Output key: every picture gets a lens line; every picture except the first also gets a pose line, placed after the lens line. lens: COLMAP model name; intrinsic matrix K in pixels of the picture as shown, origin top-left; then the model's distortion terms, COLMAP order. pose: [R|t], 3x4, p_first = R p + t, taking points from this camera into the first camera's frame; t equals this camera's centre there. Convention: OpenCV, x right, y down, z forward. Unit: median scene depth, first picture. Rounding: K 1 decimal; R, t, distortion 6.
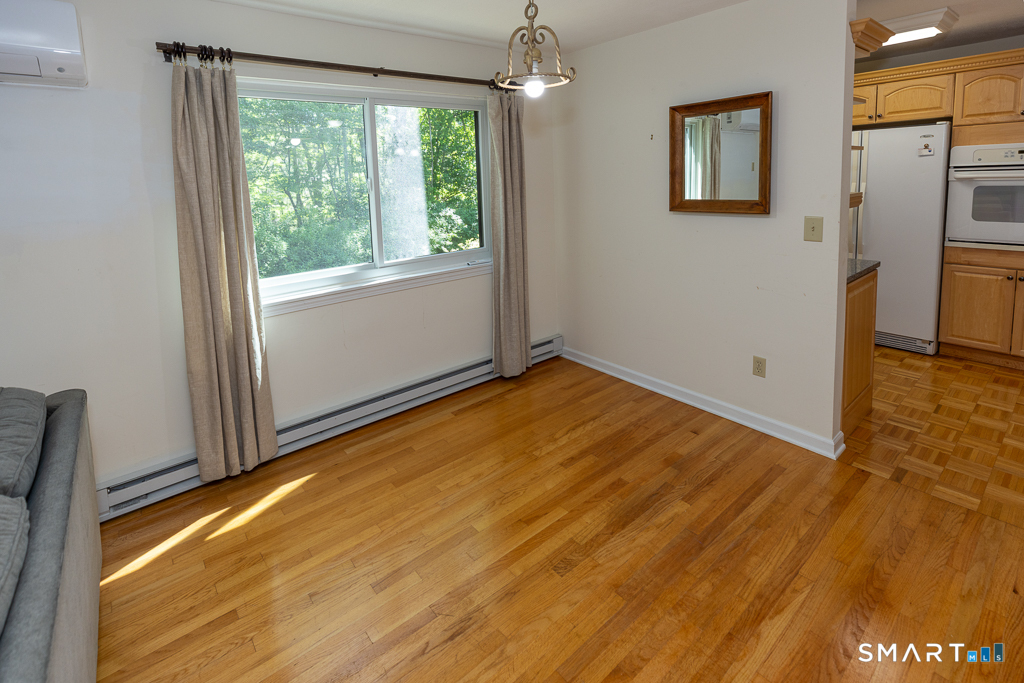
lens RADIAL K [[489.8, 0, 509.6], [0, 489.8, 234.3], [0, 0, 1]] dist [0.004947, -0.000321]
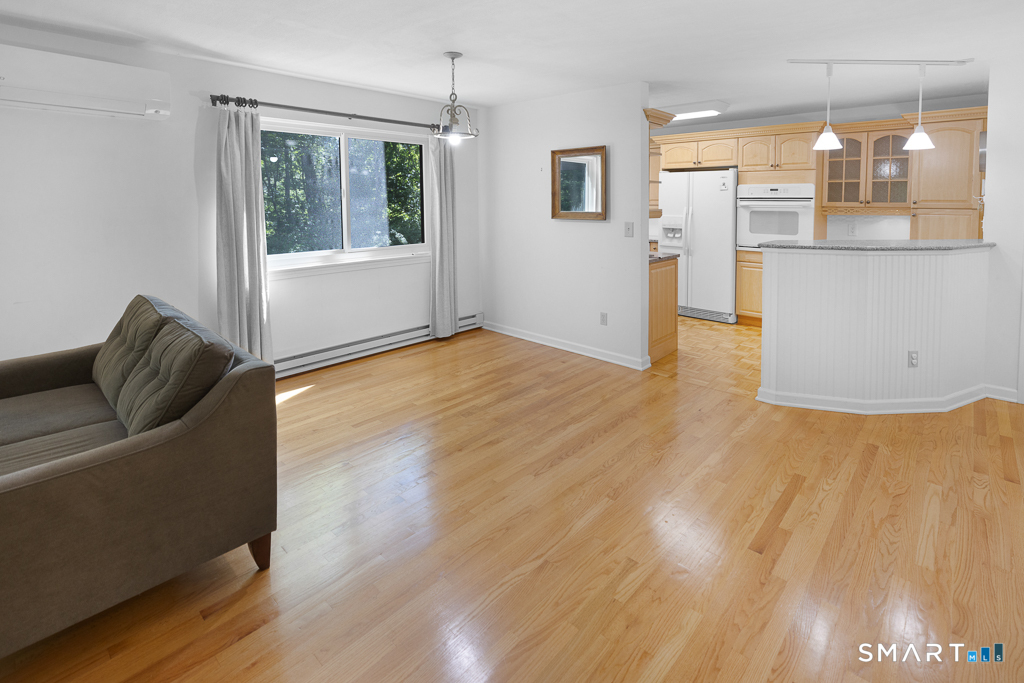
lens RADIAL K [[497.1, 0, 548.1], [0, 497.1, 245.2], [0, 0, 1]] dist [0.004591, 0.000272]
pose [[0.982525, 0.019268, 0.185133, 0.034423], [-0.013140, 0.999326, -0.034275, 0.087914], [-0.185669, 0.031243, 0.982116, -0.507261]]
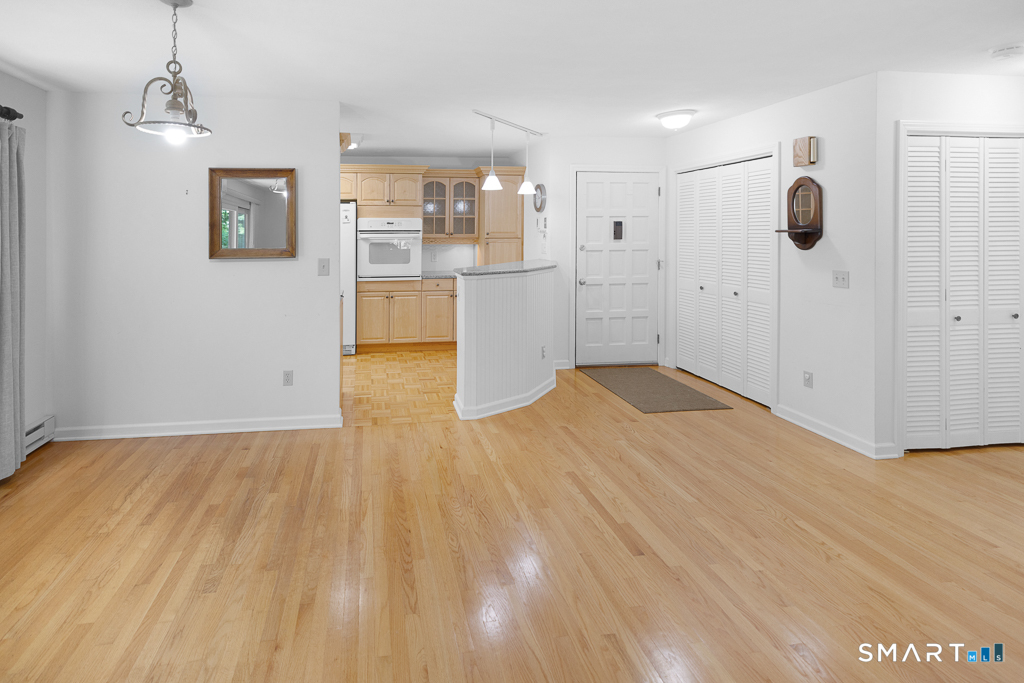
lens RADIAL K [[474.0, 0, 442.3], [0, 474.0, 240.2], [0, 0, 1]] dist [0.001880, 0.000569]
pose [[0.516300, 0.017182, 0.856235, -0.331332], [0.090400, 0.993120, -0.074439, 0.039829], [-0.851623, 0.115836, 0.511194, -0.018165]]
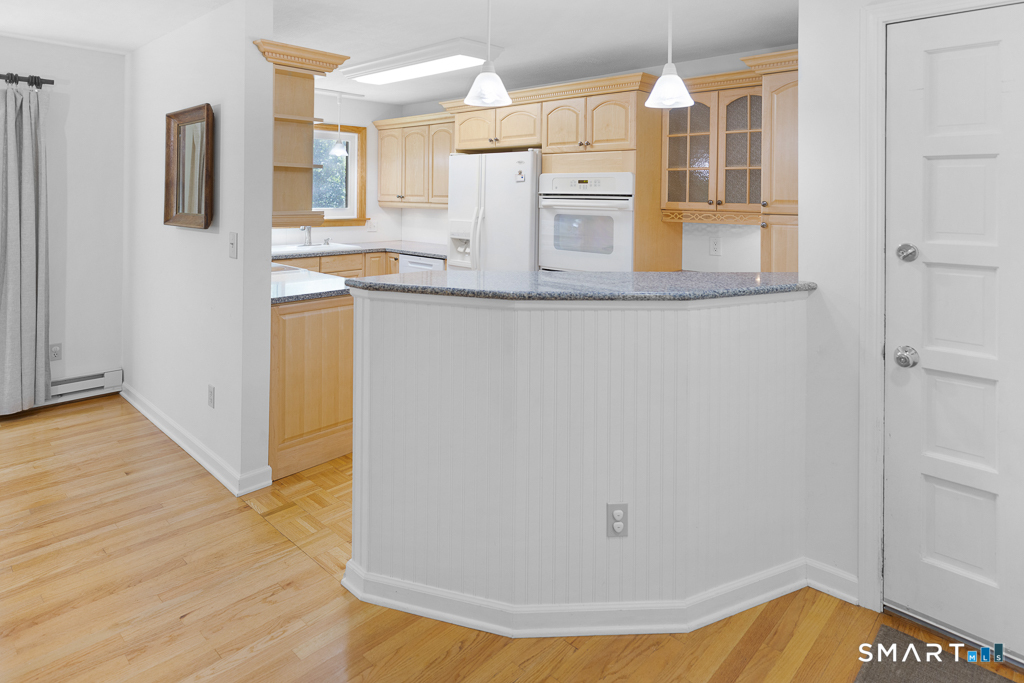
lens RADIAL K [[612.3, 0, 512.3], [0, 612.3, 202.7], [0, 0, 1]] dist [-0.015211, -0.000920]
pose [[0.988452, 0.044464, 0.144864, 0.813598], [-0.028076, 0.993168, -0.113263, 0.025222], [-0.148910, 0.107888, 0.982948, -0.240092]]
